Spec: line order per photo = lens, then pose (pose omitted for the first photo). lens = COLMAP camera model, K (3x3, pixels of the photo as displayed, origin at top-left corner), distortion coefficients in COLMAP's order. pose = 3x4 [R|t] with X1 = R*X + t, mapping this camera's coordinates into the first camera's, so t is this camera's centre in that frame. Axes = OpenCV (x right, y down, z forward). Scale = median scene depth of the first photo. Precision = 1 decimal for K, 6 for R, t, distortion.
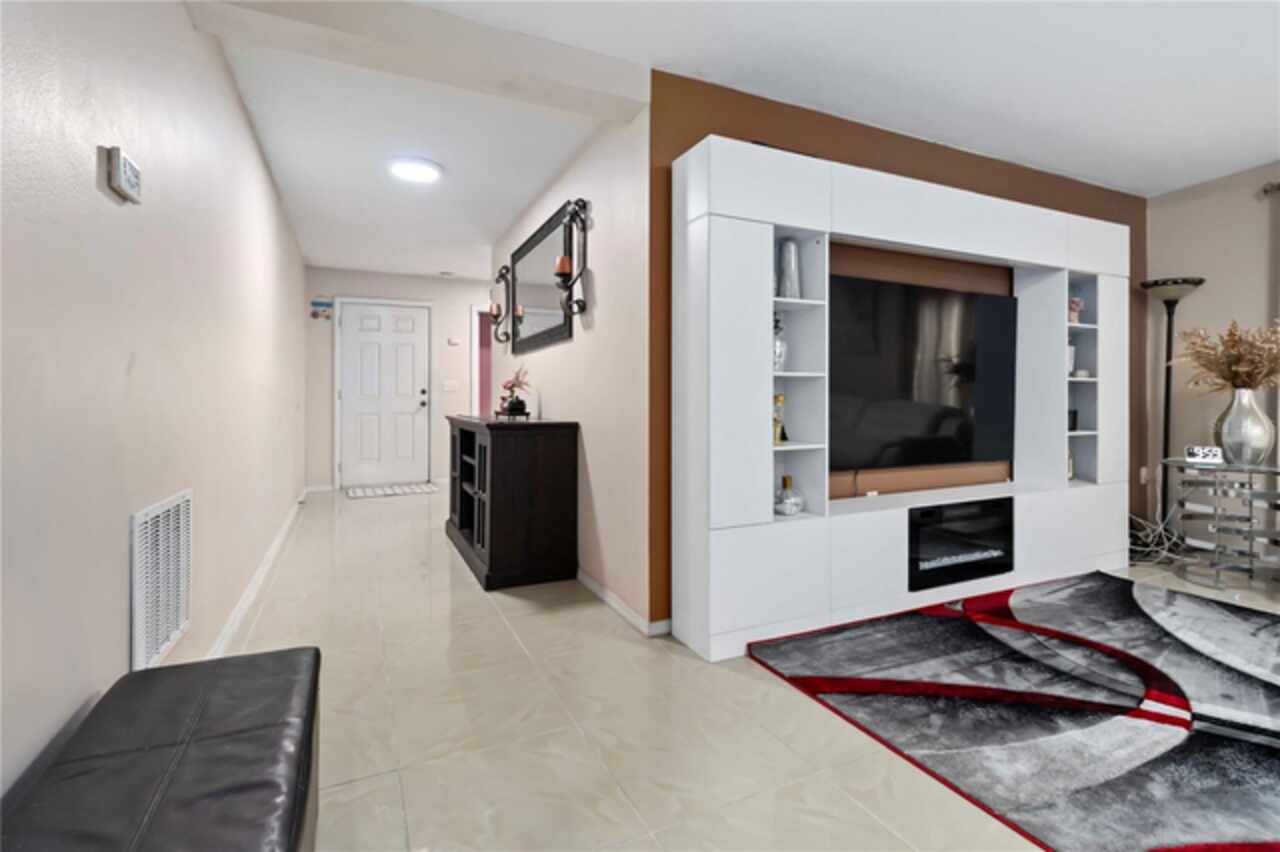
lens RADIAL K [[598.7, 0, 637.9], [0, 598.7, 391.0], [0, 0, 1]] dist [0.001325, 0.000129]
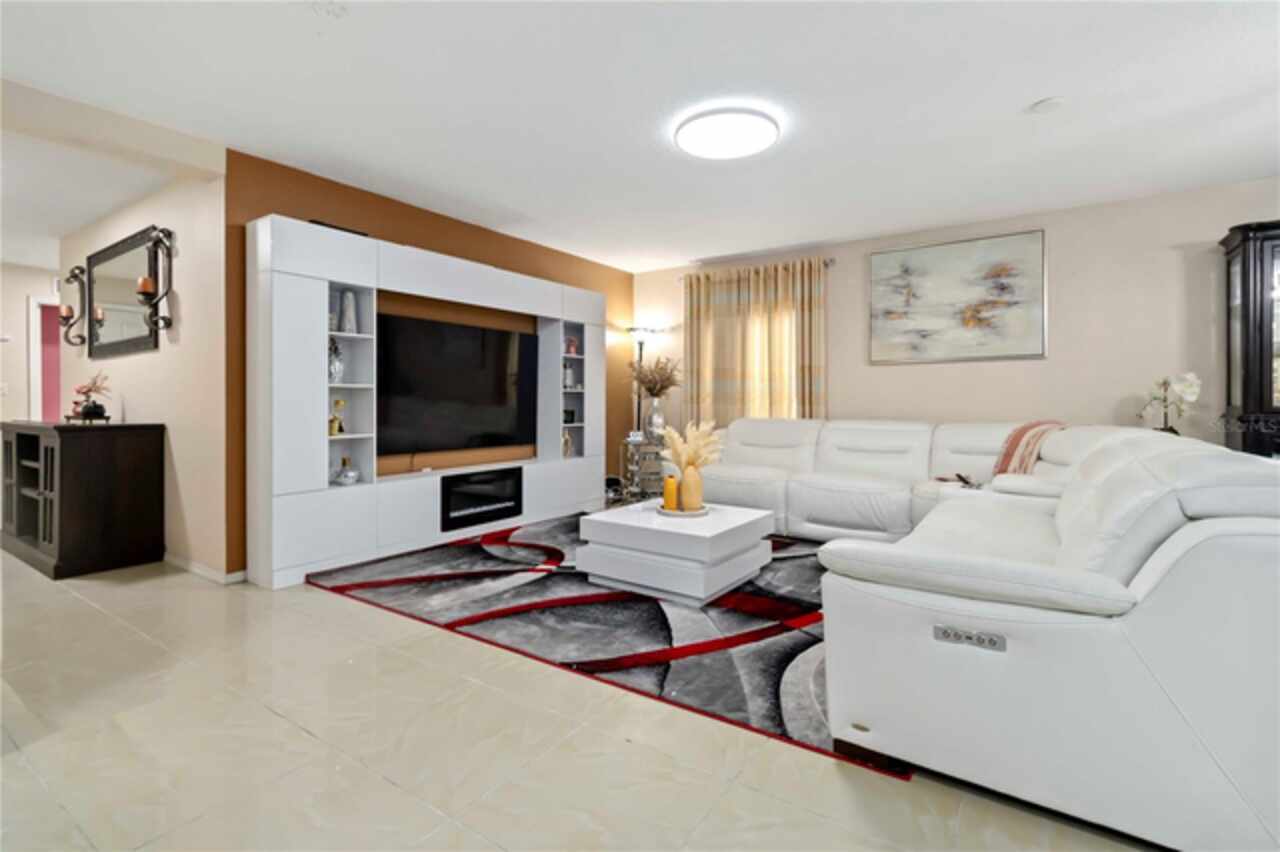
lens RADIAL K [[594.3, 0, 642.3], [0, 594.3, 402.9], [0, 0, 1]] dist [0.001534, -0.000059]
pose [[0.860708, -0.001279, 0.509097, 0.109149], [-0.005691, 0.999910, 0.012133, -0.006599], [-0.509066, -0.013340, 0.860624, -0.446383]]
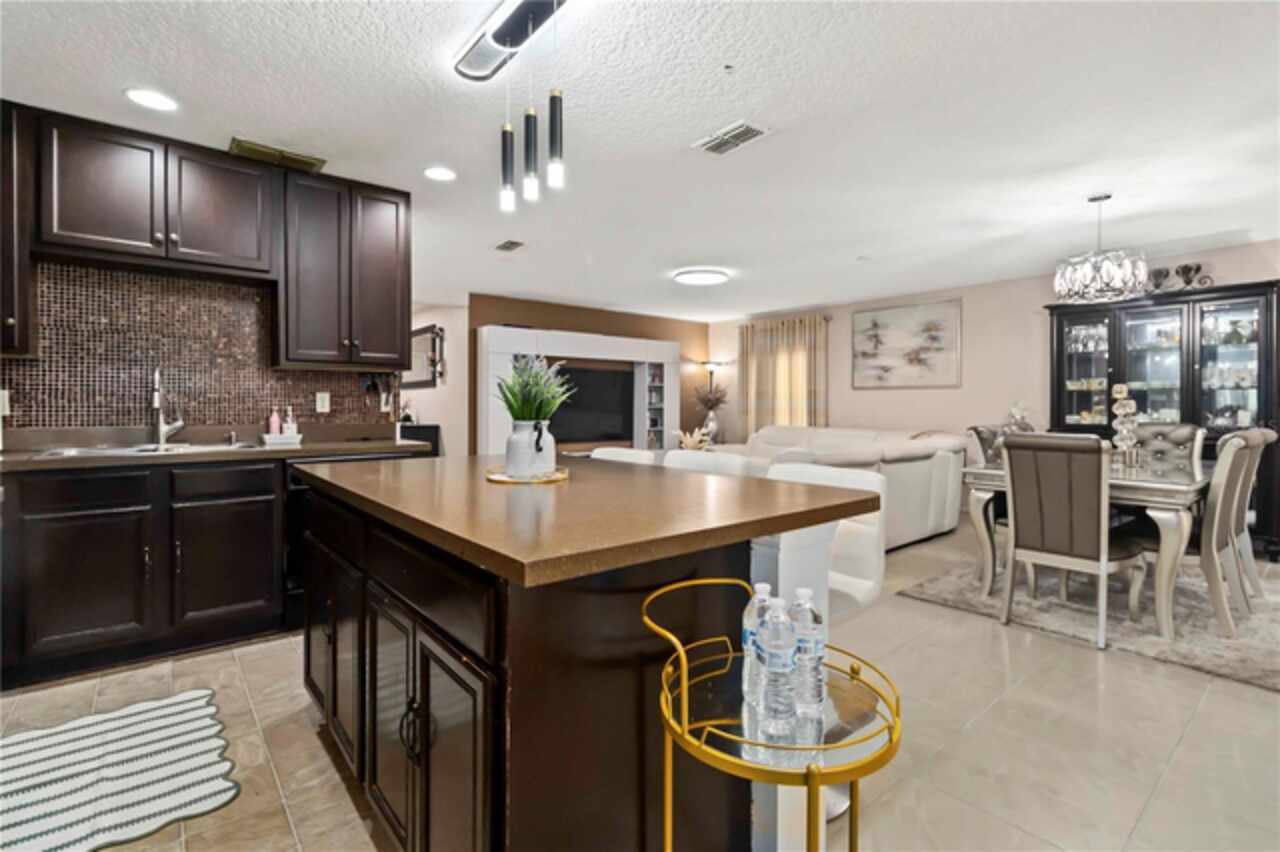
lens RADIAL K [[595.9, 0, 642.1], [0, 595.9, 411.6], [0, 0, 1]] dist [0.003601, -0.000133]
pose [[0.969180, -0.000318, 0.246355, 0.090216], [-0.005777, 0.999695, 0.024017, -0.058440], [-0.246288, -0.024700, 0.968882, -1.398528]]
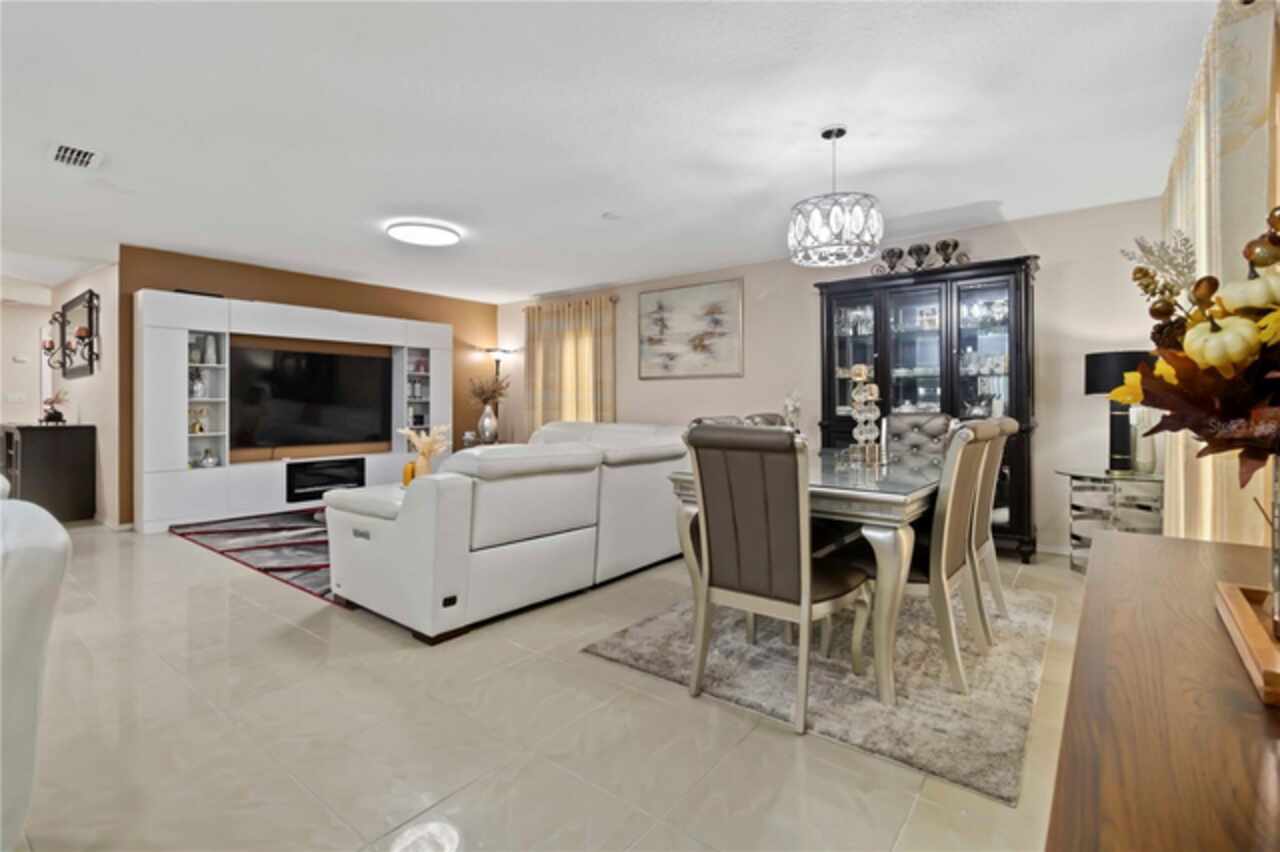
lens RADIAL K [[594.3, 0, 642.3], [0, 594.3, 402.9], [0, 0, 1]] dist [0.001534, -0.000059]
pose [[0.894228, -0.000586, 0.447610, 0.535073], [-0.005034, 0.999923, 0.011364, -0.037816], [-0.447583, -0.012415, 0.894156, -1.195058]]
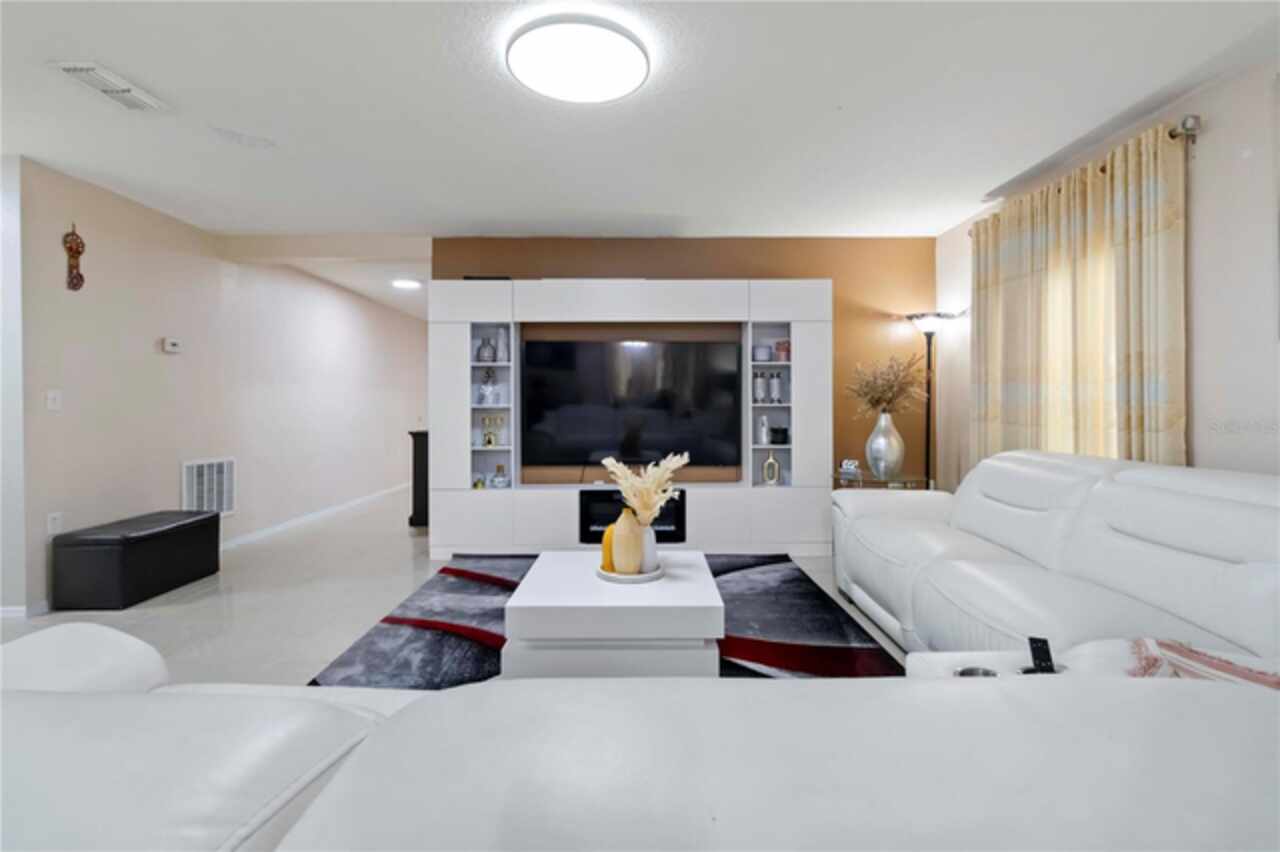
lens RADIAL K [[588.0, 0, 641.3], [0, 588.0, 411.0], [0, 0, 1]] dist [-0.000086, -0.000428]
pose [[0.909451, 0.000514, -0.415811, 1.049914], [0.007345, 0.999823, 0.017299, -0.031329], [0.415747, -0.018786, 0.909286, -0.284245]]
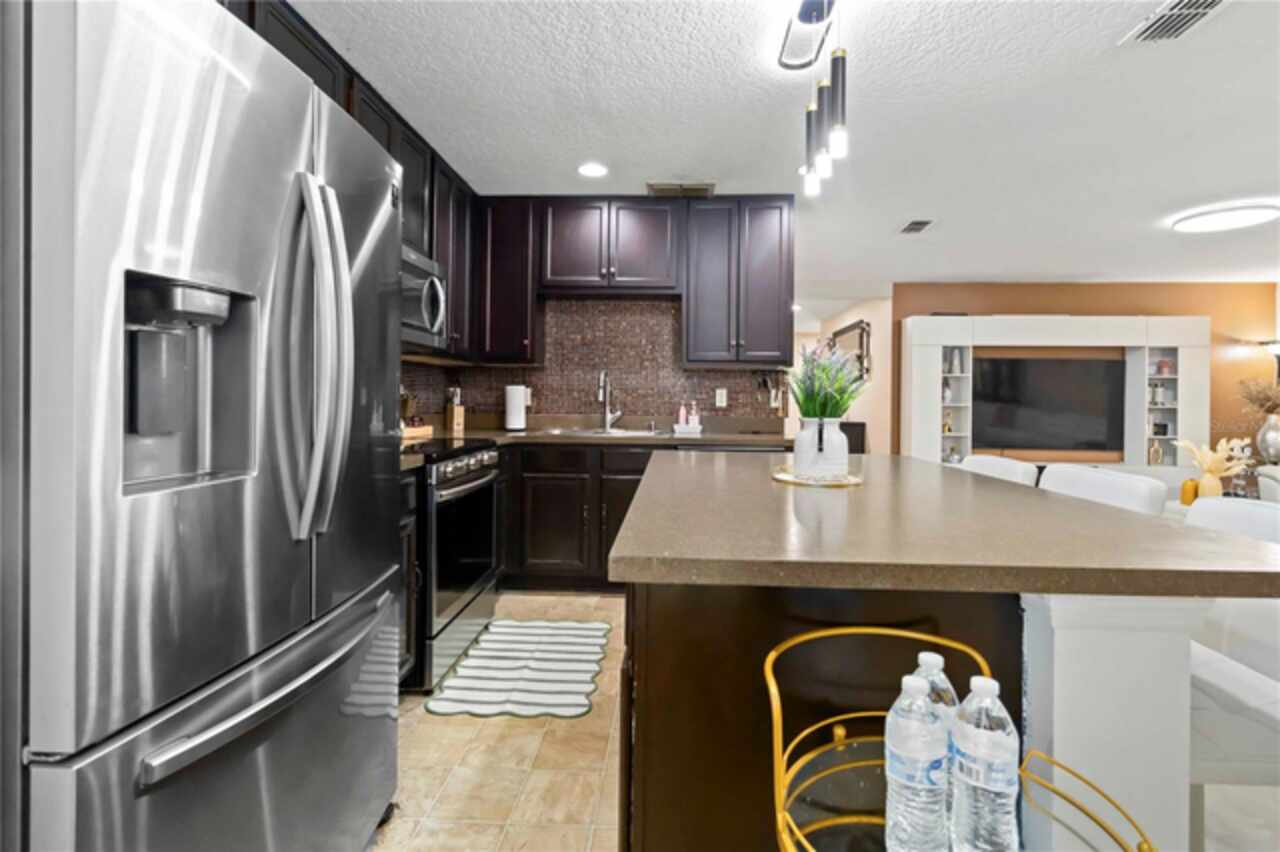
lens RADIAL K [[601.4, 0, 647.9], [0, 601.4, 394.8], [0, 0, 1]] dist [0.001693, 0.000389]
pose [[0.881604, 0.006604, -0.471943, 0.244261], [-0.005179, 0.999977, 0.004317, -0.056188], [0.471961, -0.001362, 0.881618, -1.355050]]
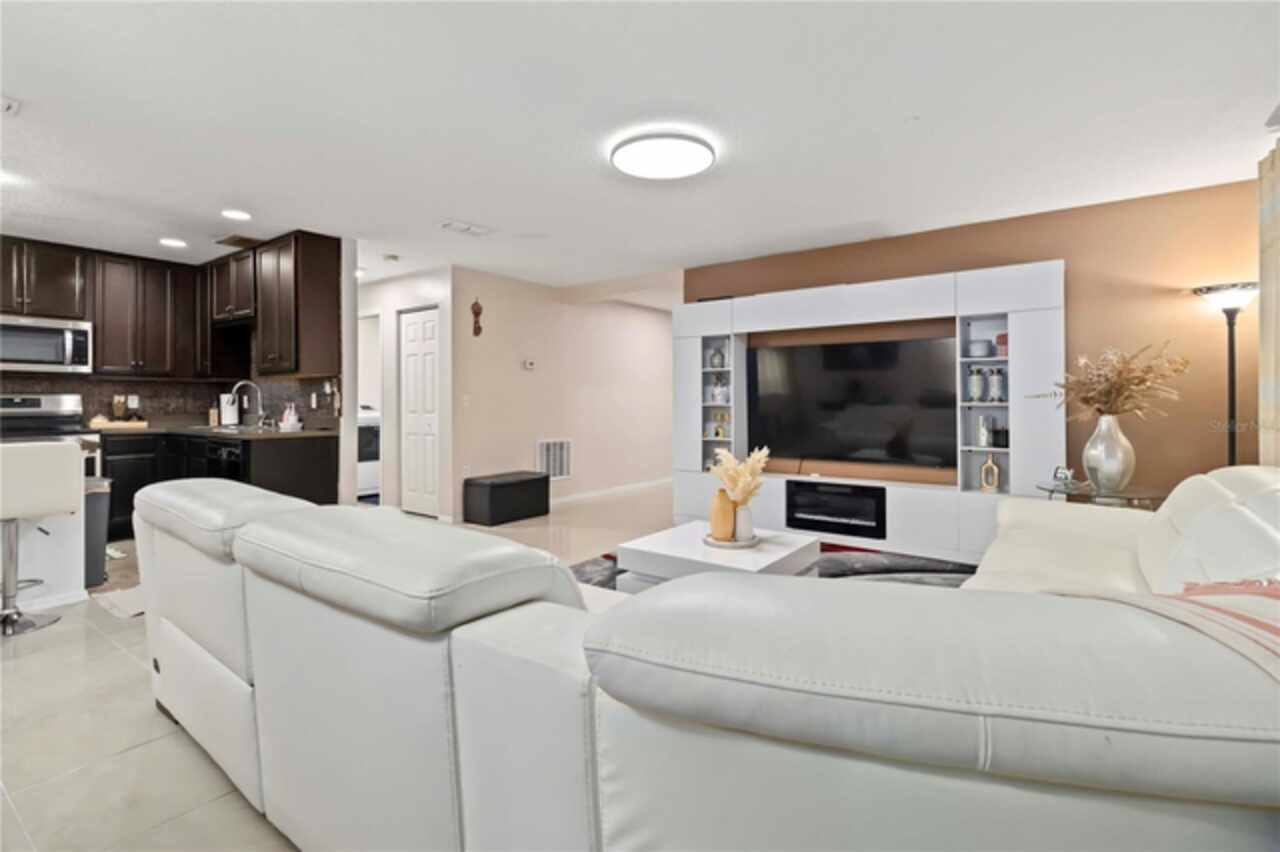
lens RADIAL K [[594.3, 0, 642.3], [0, 594.3, 402.9], [0, 0, 1]] dist [0.001534, -0.000059]
pose [[0.480568, 0.000698, -0.876957, 1.507371], [0.012906, 0.999886, 0.007868, -0.041264], [0.876863, -0.015099, 0.480504, -0.178887]]
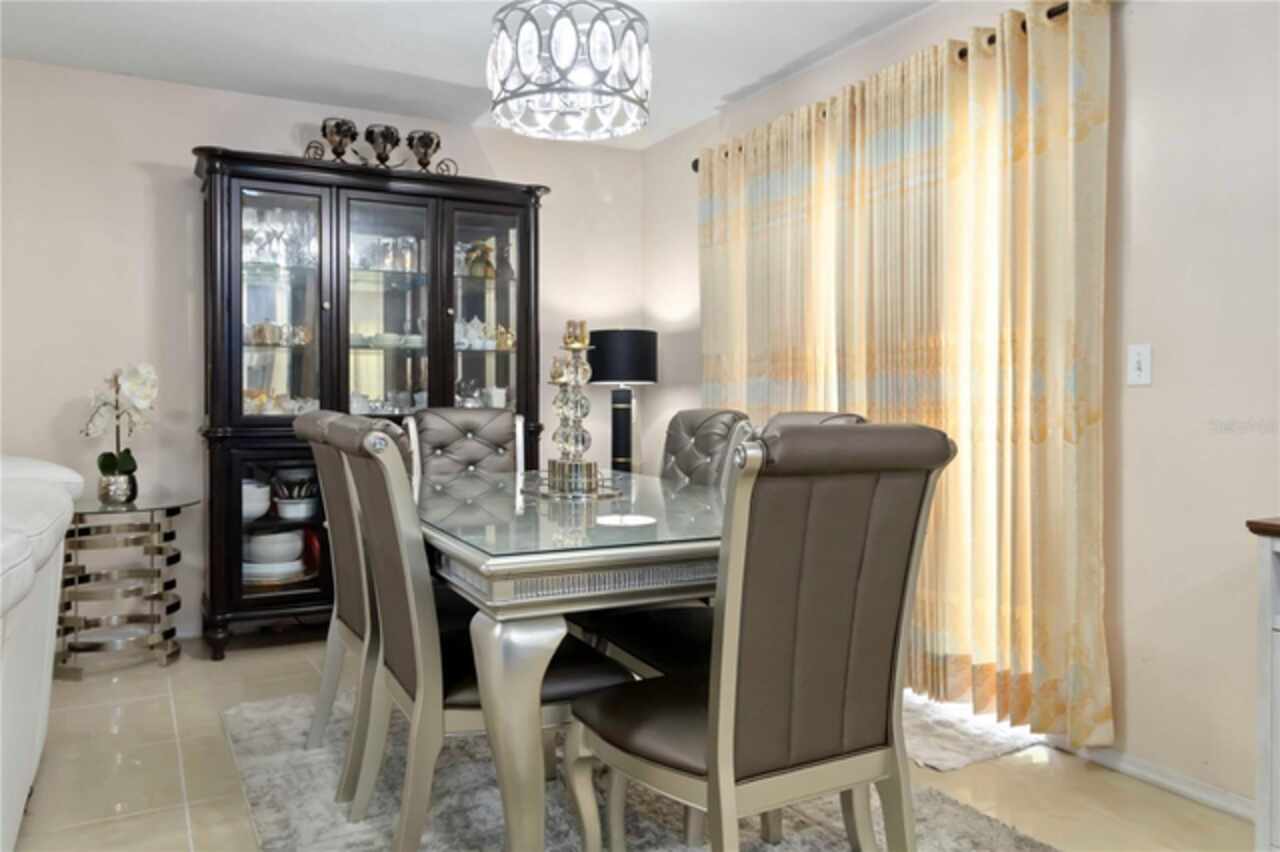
lens RADIAL K [[946.1, 0, 640.0], [0, 946.1, 426.0], [0, 0, 1]] dist [-0.001056, -0.000288]
pose [[-0.062214, -0.029144, 0.997637, 0.396548], [-0.013171, 0.999511, 0.028377, -0.021022], [-0.997976, -0.011375, -0.062568, -0.528006]]
